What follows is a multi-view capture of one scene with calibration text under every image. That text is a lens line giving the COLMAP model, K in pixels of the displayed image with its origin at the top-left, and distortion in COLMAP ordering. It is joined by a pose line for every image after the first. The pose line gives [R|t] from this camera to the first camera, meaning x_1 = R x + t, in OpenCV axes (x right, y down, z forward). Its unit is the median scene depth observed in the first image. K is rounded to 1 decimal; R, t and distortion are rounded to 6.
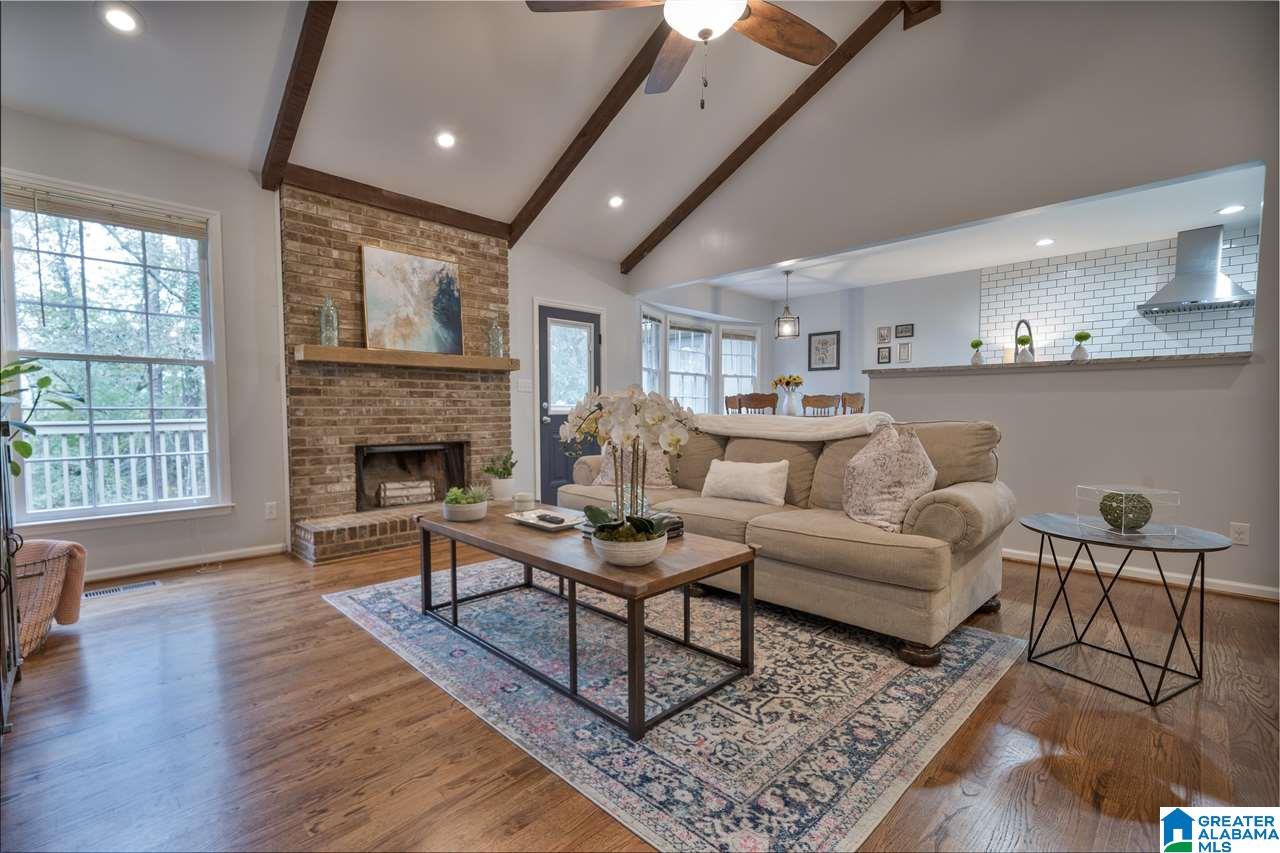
lens RADIAL K [[551.4, 0, 639.0], [0, 551.4, 430.6], [0, 0, 1]] dist [0.007568, 0.000144]
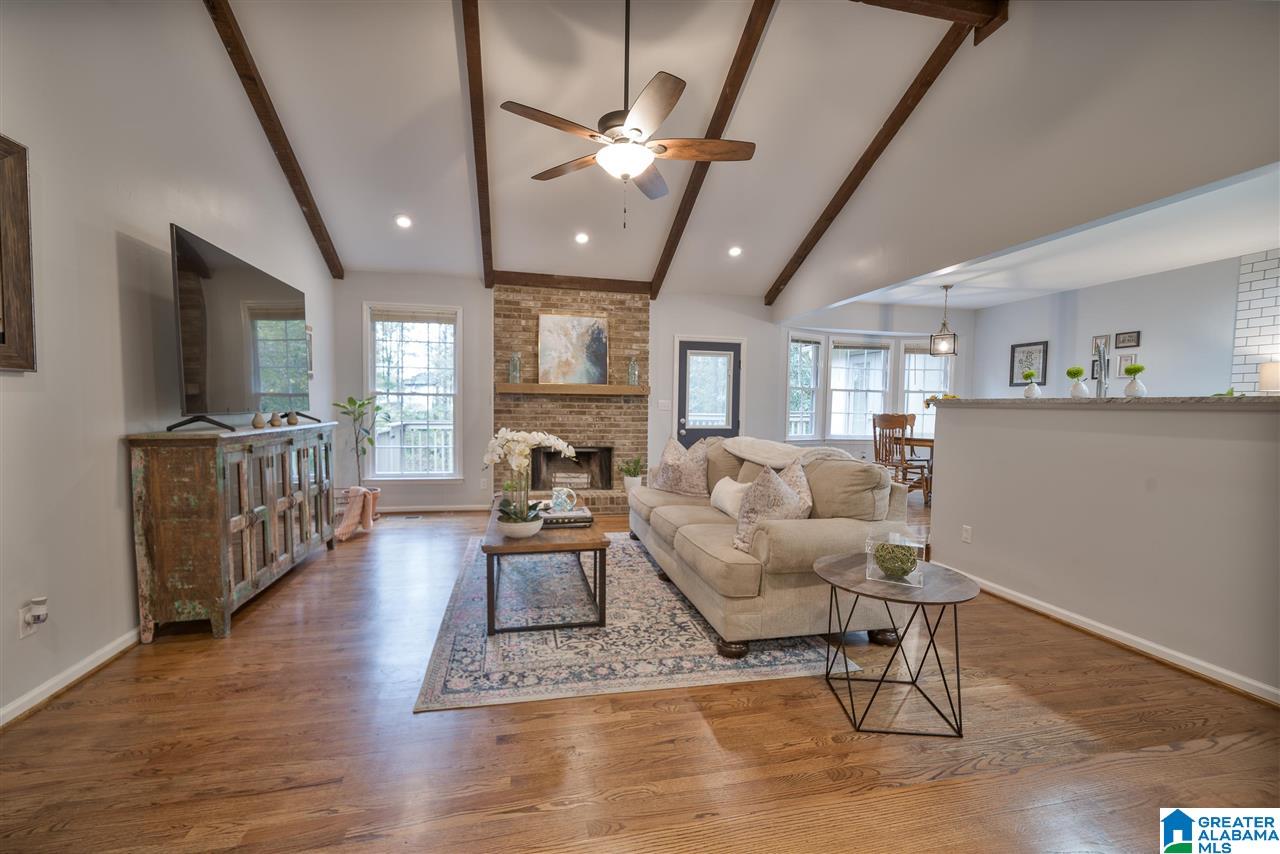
lens RADIAL K [[508.4, 0, 633.8], [0, 508.4, 431.2], [0, 0, 1]] dist [-0.000489, -0.000174]
pose [[0.852892, 0.040792, -0.520491, 0.426310], [-0.039859, 0.999121, 0.012990, -0.042423], [0.520564, 0.009667, 0.853768, -0.046028]]
